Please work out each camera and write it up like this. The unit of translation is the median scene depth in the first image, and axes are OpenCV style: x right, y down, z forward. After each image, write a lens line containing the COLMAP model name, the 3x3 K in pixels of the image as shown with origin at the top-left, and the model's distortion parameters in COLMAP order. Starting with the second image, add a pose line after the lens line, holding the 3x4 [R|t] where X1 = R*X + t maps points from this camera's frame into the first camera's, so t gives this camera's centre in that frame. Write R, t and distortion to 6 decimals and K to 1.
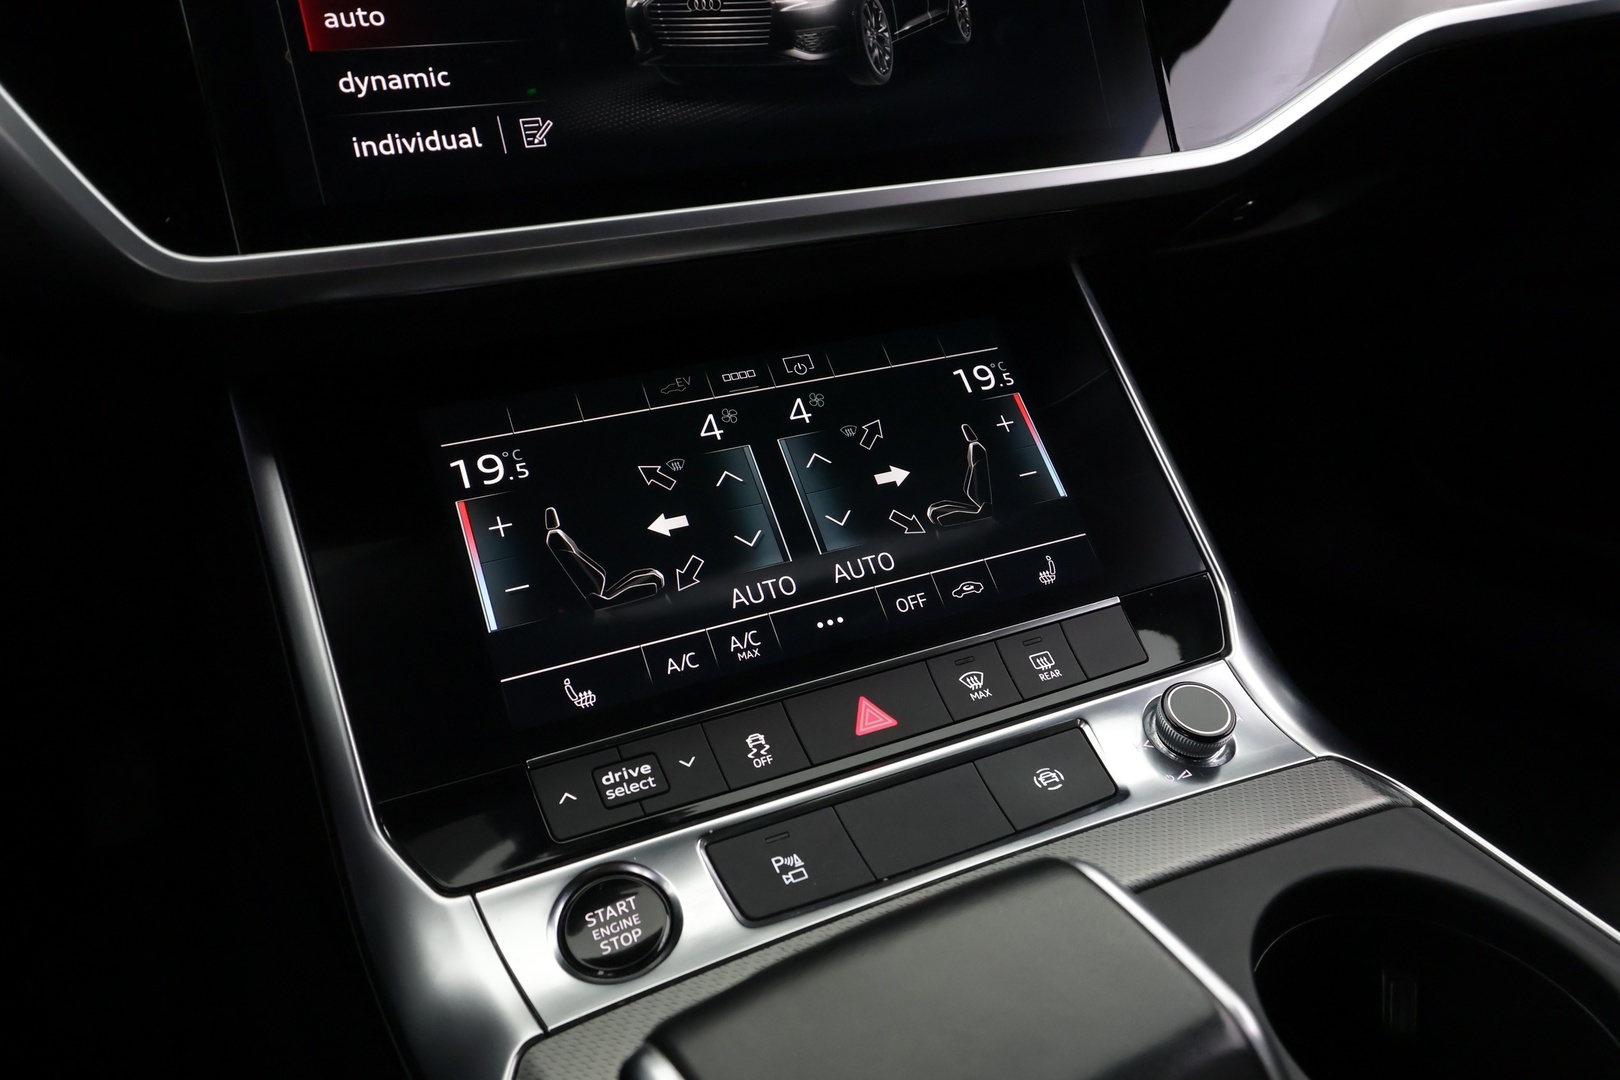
lens RADIAL K [[1095.4, 0, 809.2], [0, 1095.4, 543.5], [0, 0, 1]] dist [0.000121, -0.003148]
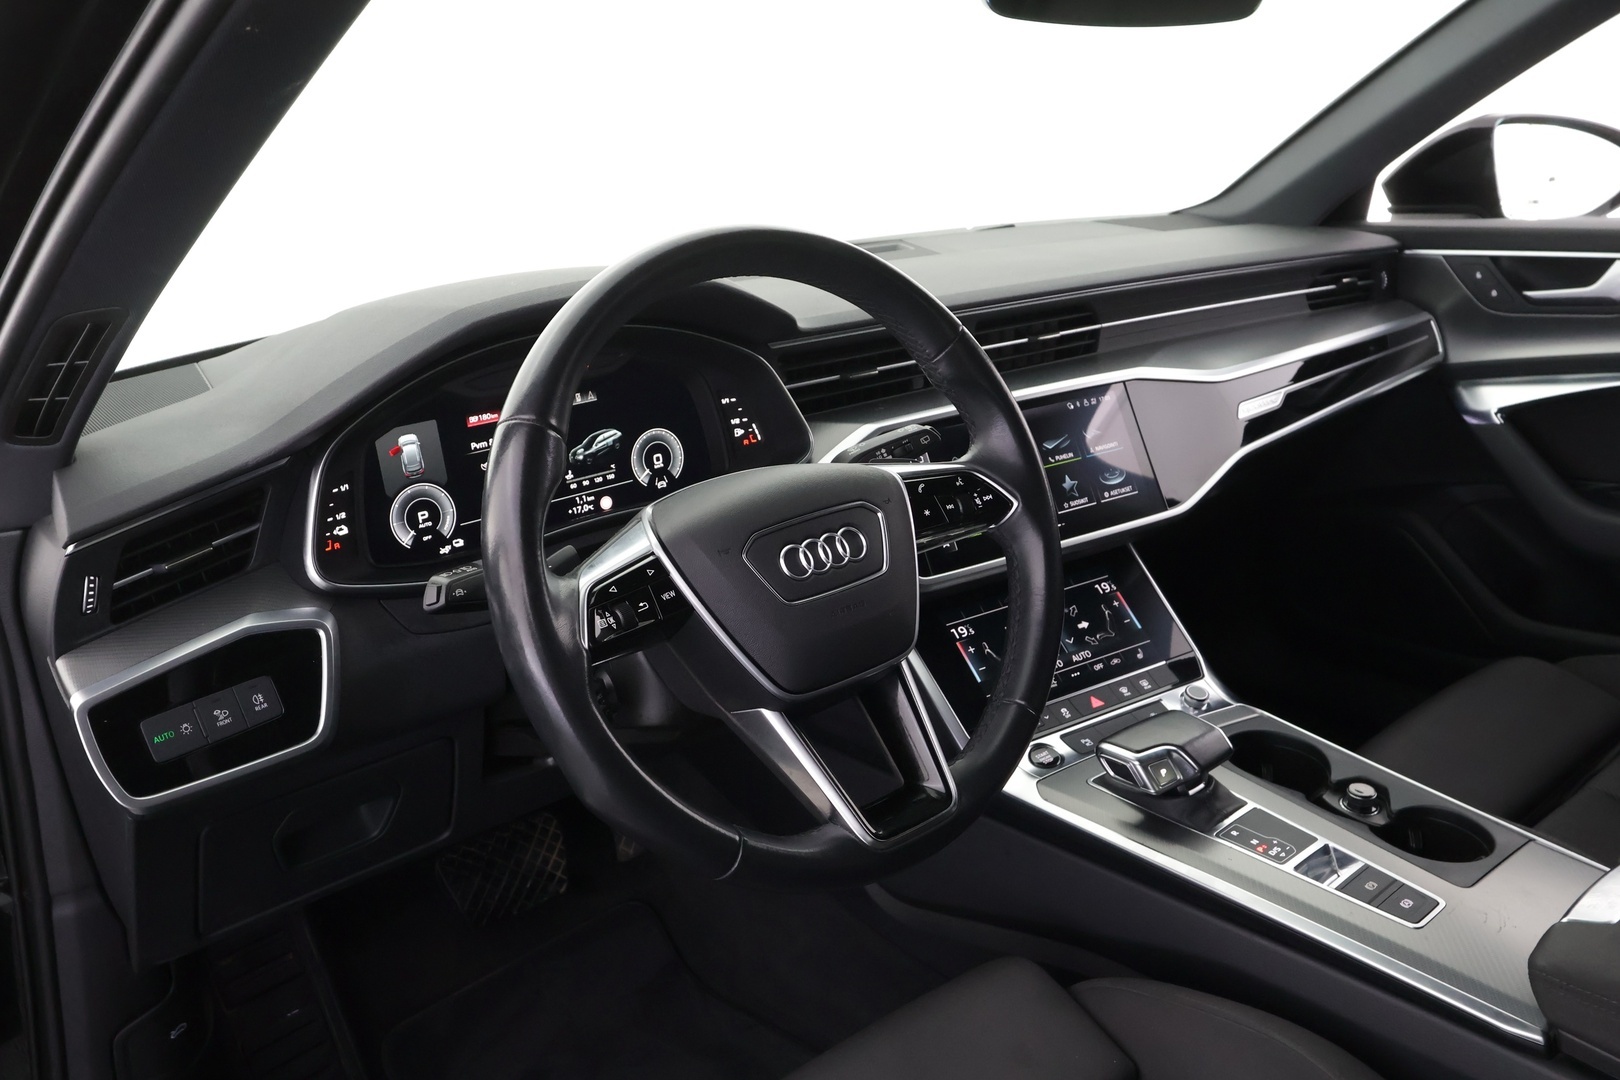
lens RADIAL K [[1244.7, 0, 810.0], [0, 1244.7, 540.0], [0, 0, 1]] dist [-0.003245, 0.002435]
pose [[0.993732, -0.064738, 0.091141, -0.983440], [0.077329, 0.986813, -0.142202, 0.135958], [-0.080733, 0.148358, 0.985633, -2.344036]]
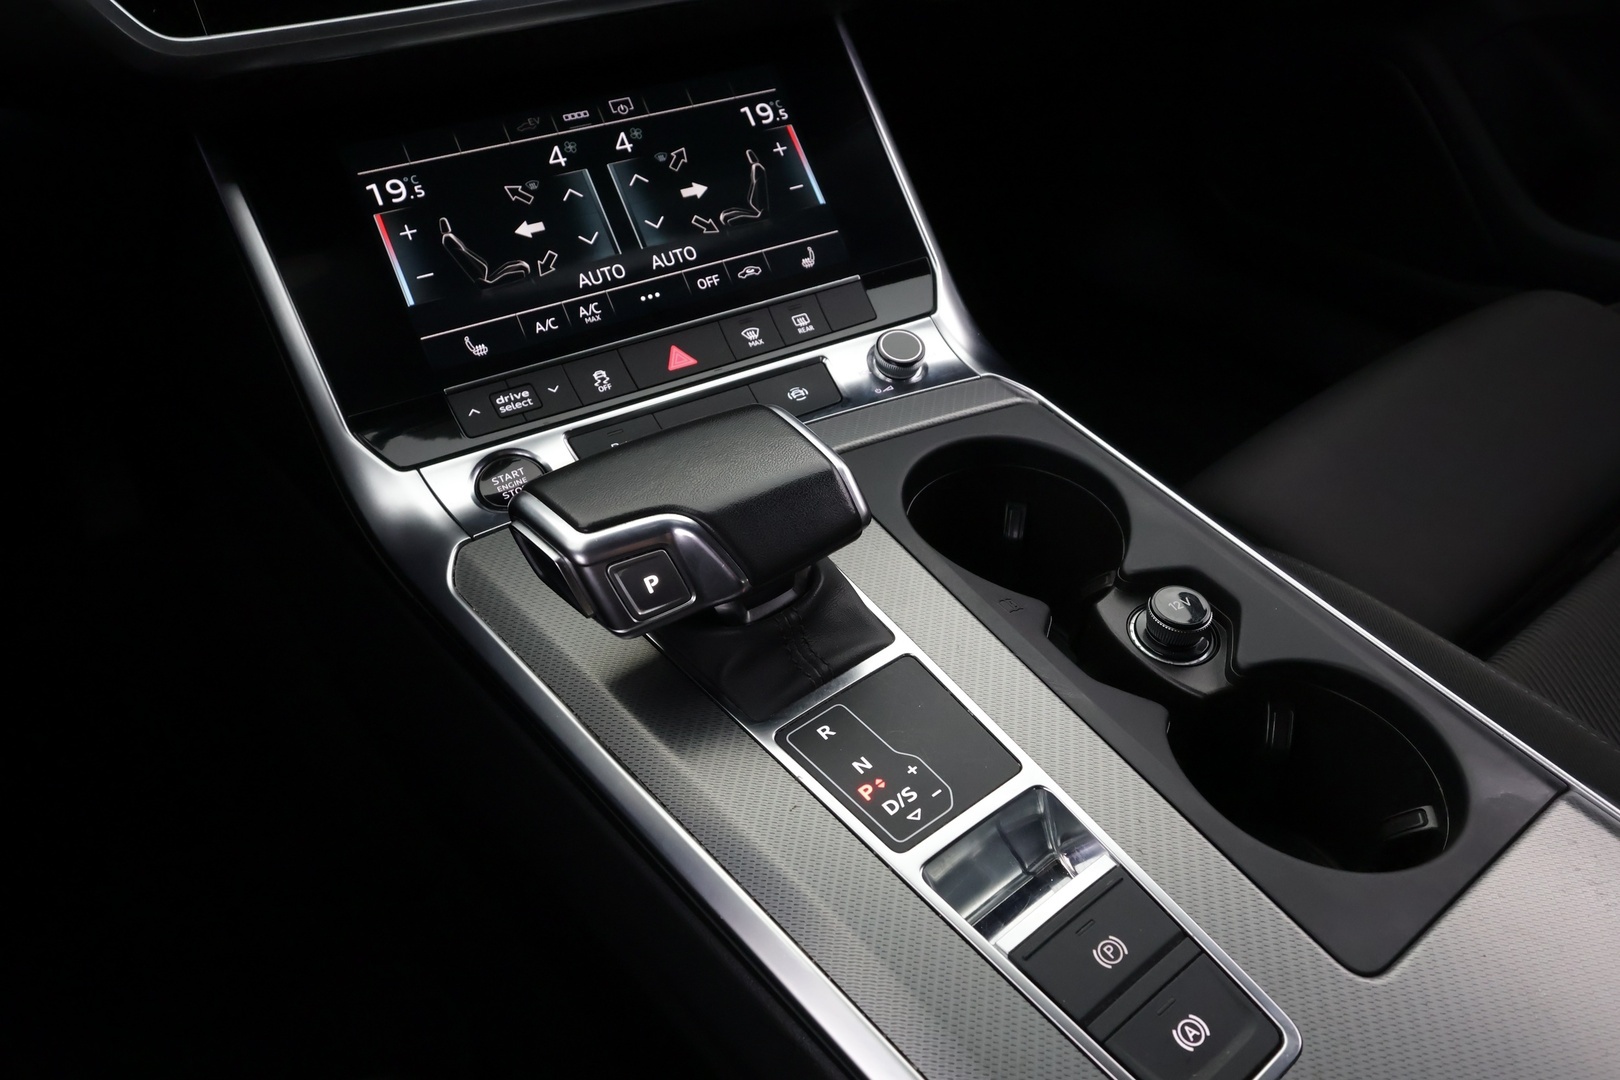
lens RADIAL K [[1097.3, 0, 810.0], [0, 1097.3, 540.0], [0, 0, 1]] dist [-0.000364, -0.000990]
pose [[0.996518, -0.048216, 0.068024, 0.113236], [0.032427, 0.975731, 0.216560, 0.077880], [-0.076815, -0.213600, 0.973897, -0.478066]]
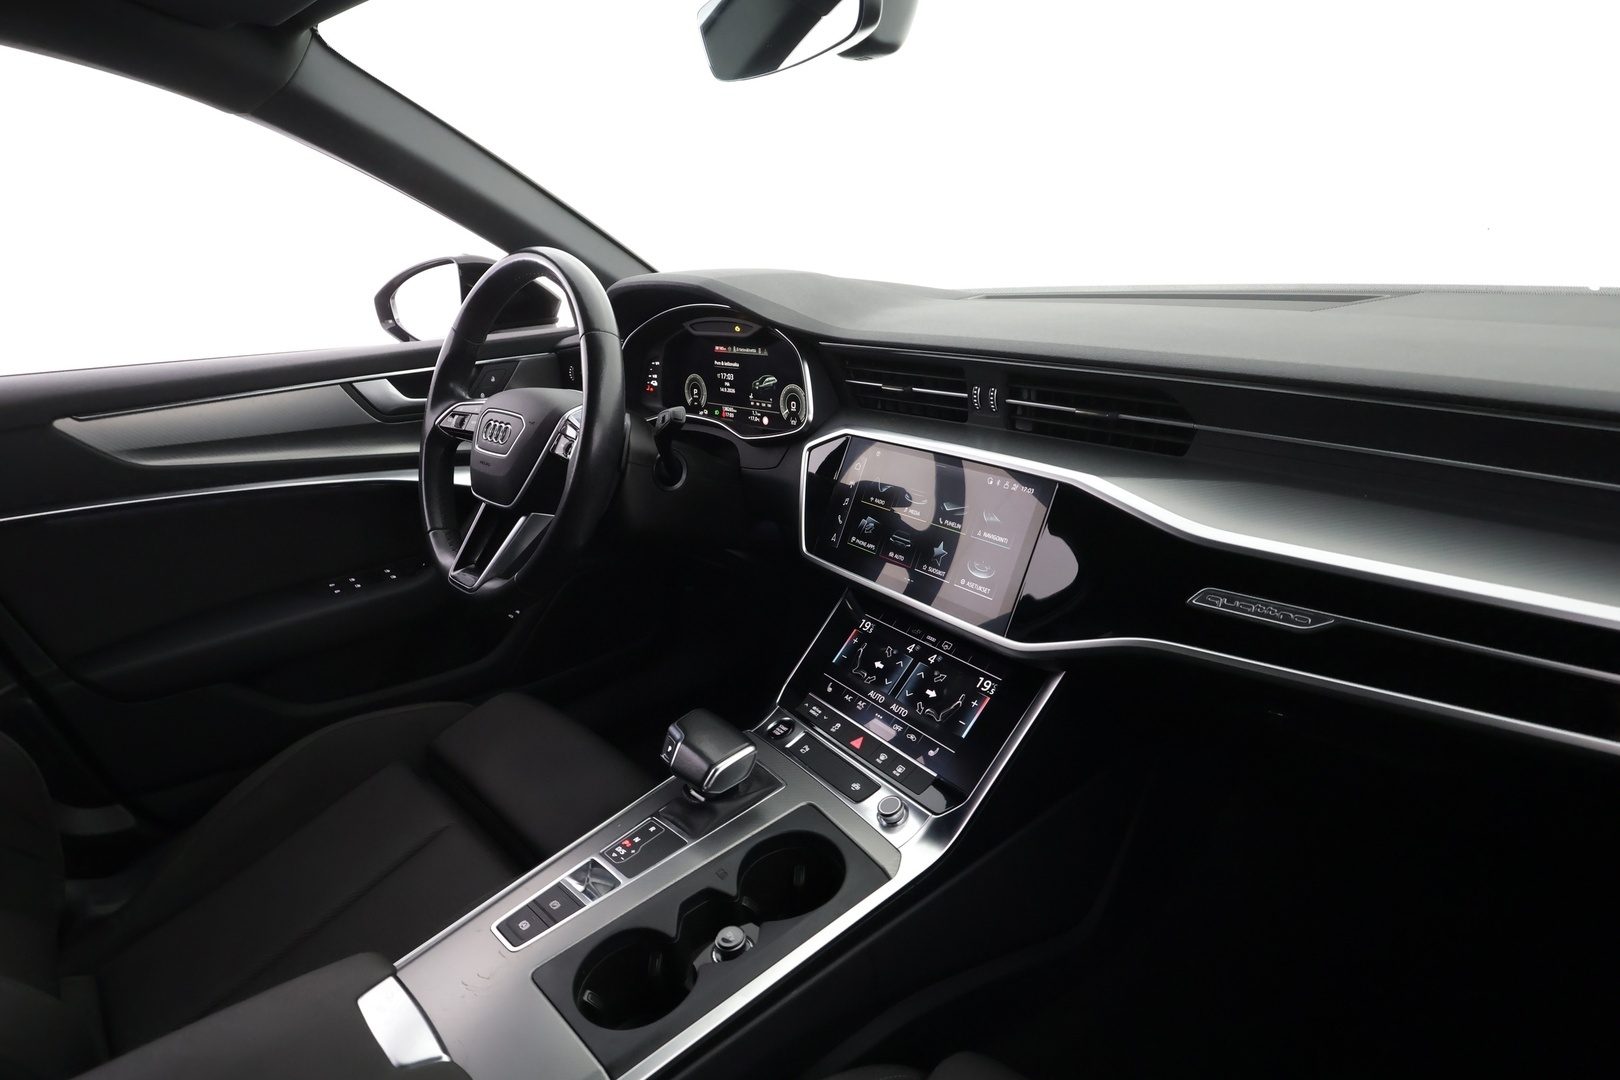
lens RADIAL K [[867.9, 0, 821.9], [0, 867.9, 538.2], [0, 0, 1]] dist [0.001761, 0.000070]
pose [[0.205142, 0.341138, -0.917356, 2.065457], [-0.388390, 0.888705, 0.243631, -0.910327], [0.898371, 0.306313, 0.314805, -0.083860]]
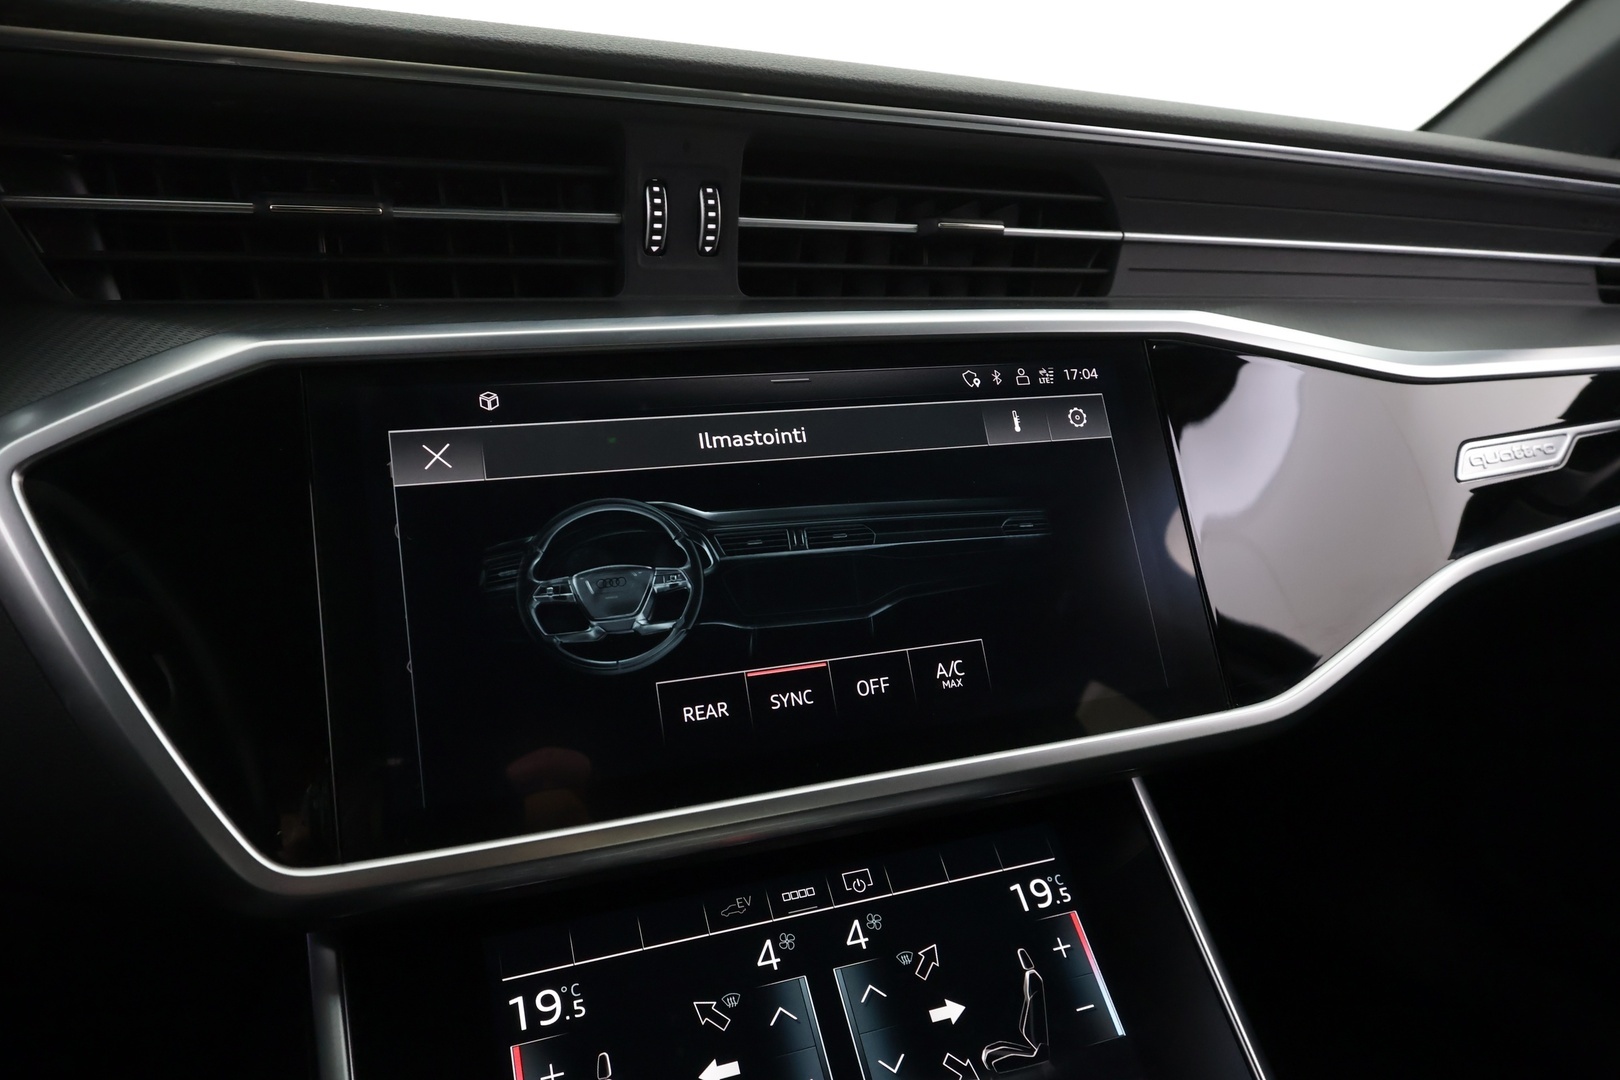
lens RADIAL K [[1095.4, 0, 809.2], [0, 1095.4, 543.5], [0, 0, 1]] dist [0.000121, -0.003148]
pose [[0.997972, 0.048448, -0.041299, -0.030186], [-0.055979, 0.976768, -0.206860, -0.281223], [0.030318, 0.208753, 0.977498, -0.062248]]
